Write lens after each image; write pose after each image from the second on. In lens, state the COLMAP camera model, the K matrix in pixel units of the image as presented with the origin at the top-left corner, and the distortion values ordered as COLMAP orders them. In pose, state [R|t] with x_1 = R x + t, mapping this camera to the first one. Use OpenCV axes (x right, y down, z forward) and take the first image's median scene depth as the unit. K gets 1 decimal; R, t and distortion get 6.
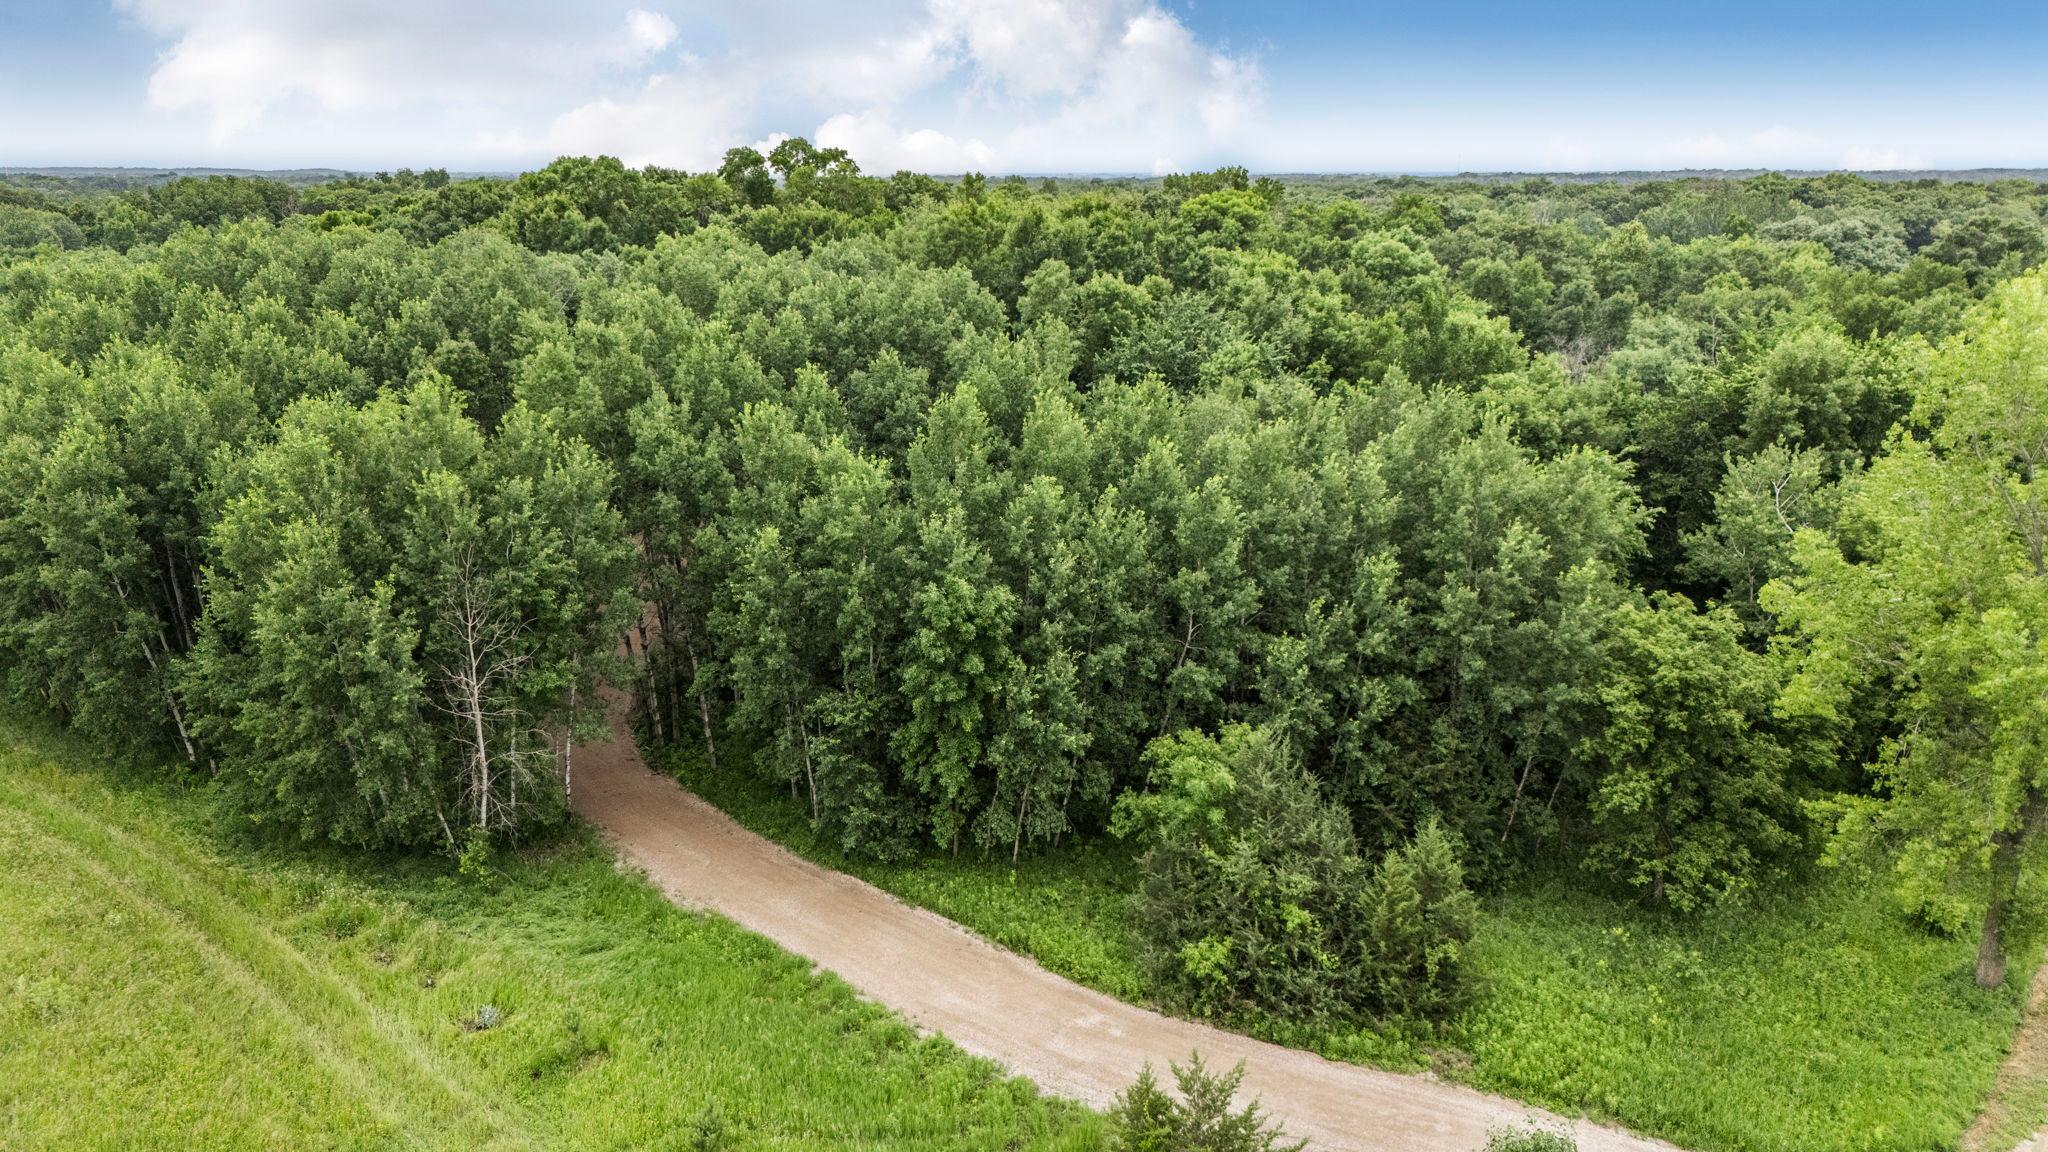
lens RADIAL K [[1459.2, 0, 1022.4], [0, 1459.2, 589.8], [0, 0, 1]] dist [0.047924, -0.026060]
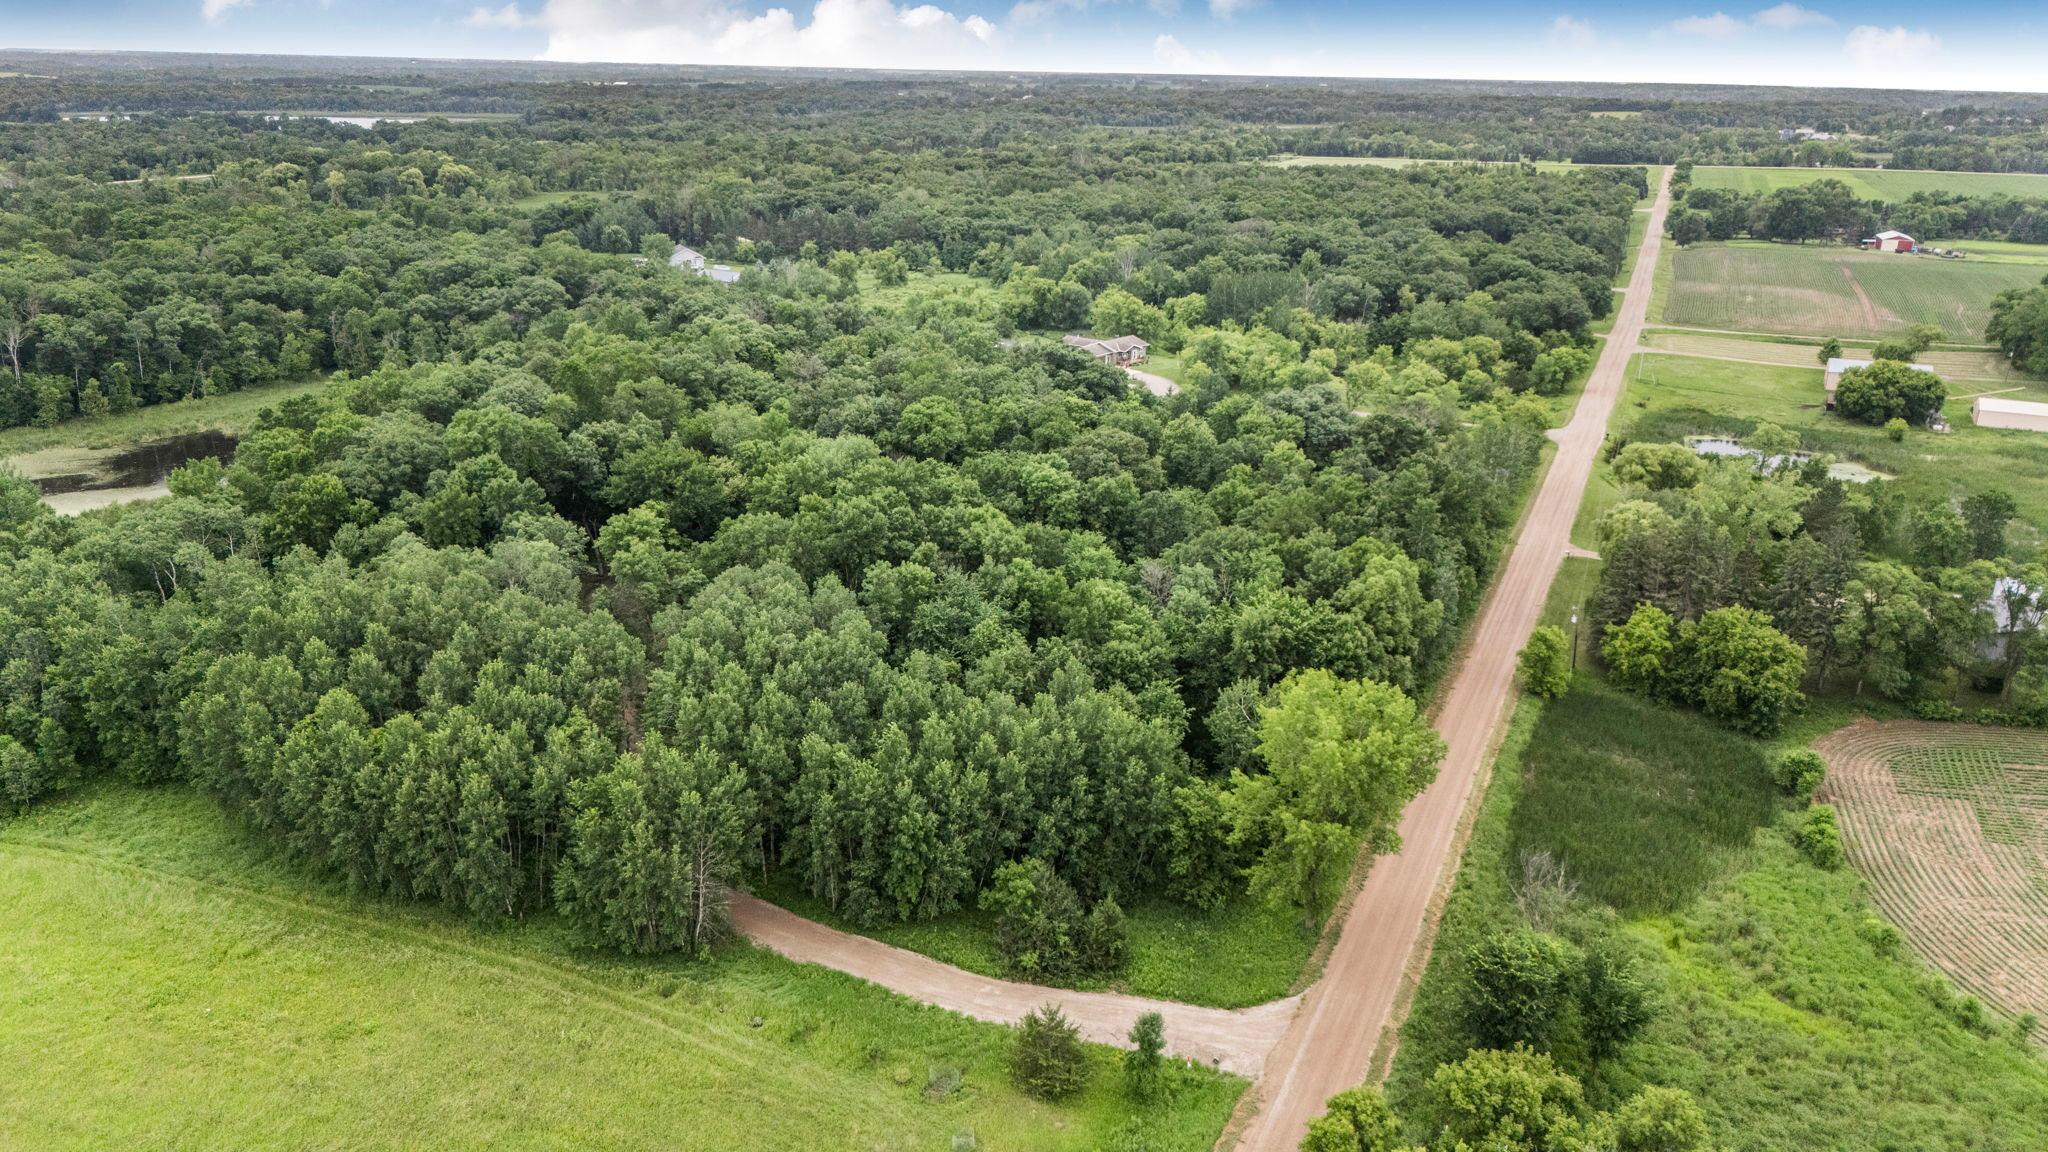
lens RADIAL K [[1439.9, 0, 1024.0], [0, 1439.9, 576.0], [0, 0, 1]] dist [0.049524, -0.030789]
pose [[0.964976, -0.065230, 0.254097, -0.433685], [0.049672, 0.996504, 0.067177, -0.528708], [-0.257591, -0.052203, 0.964843, -1.264448]]
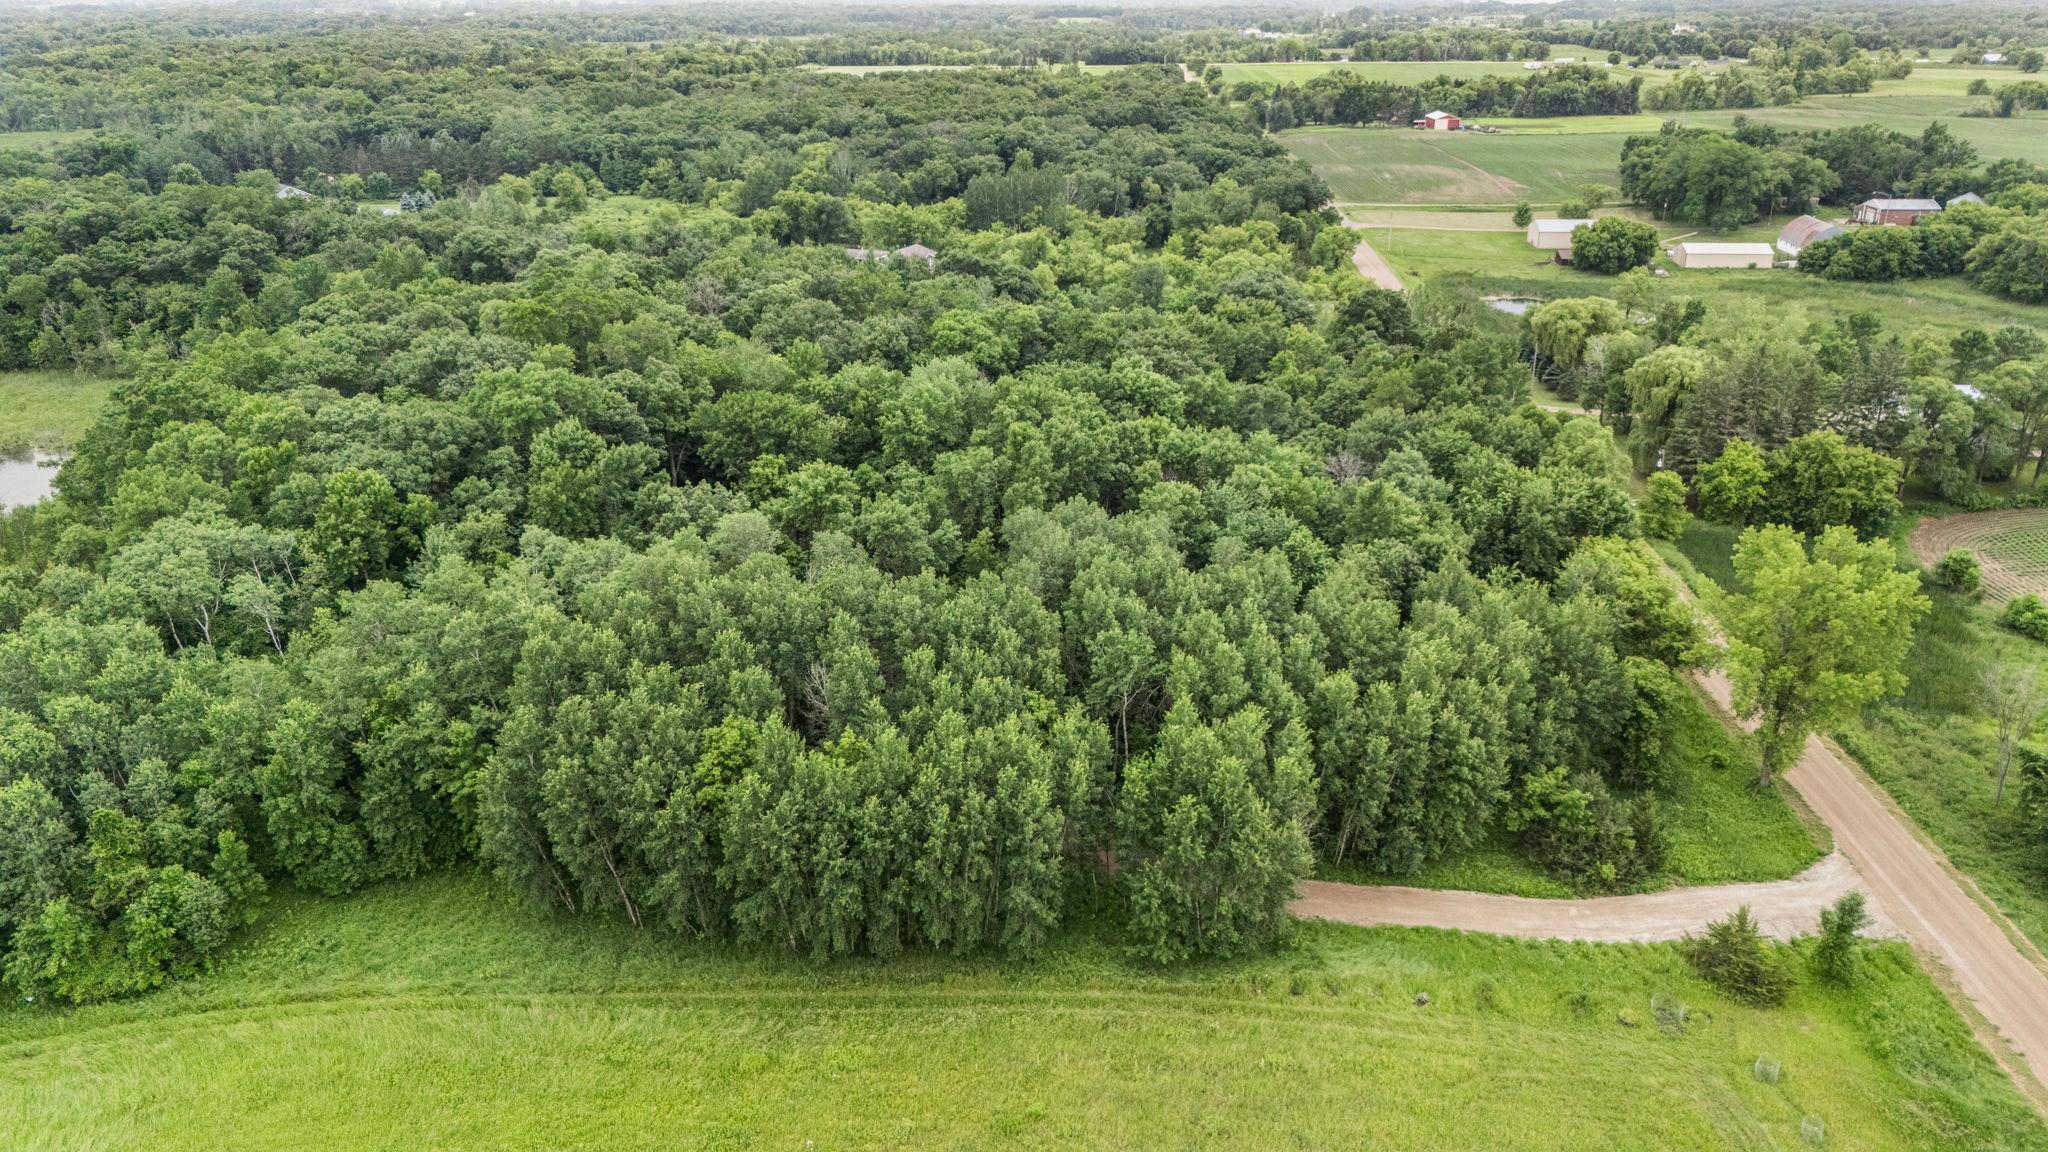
lens RADIAL K [[1439.9, 0, 1024.0], [0, 1439.9, 576.0], [0, 0, 1]] dist [0.049524, -0.030789]
pose [[0.821680, -0.210051, 0.529831, -1.621347], [0.152038, 0.976706, 0.151428, -0.648050], [-0.549297, -0.043870, 0.834475, -0.395843]]
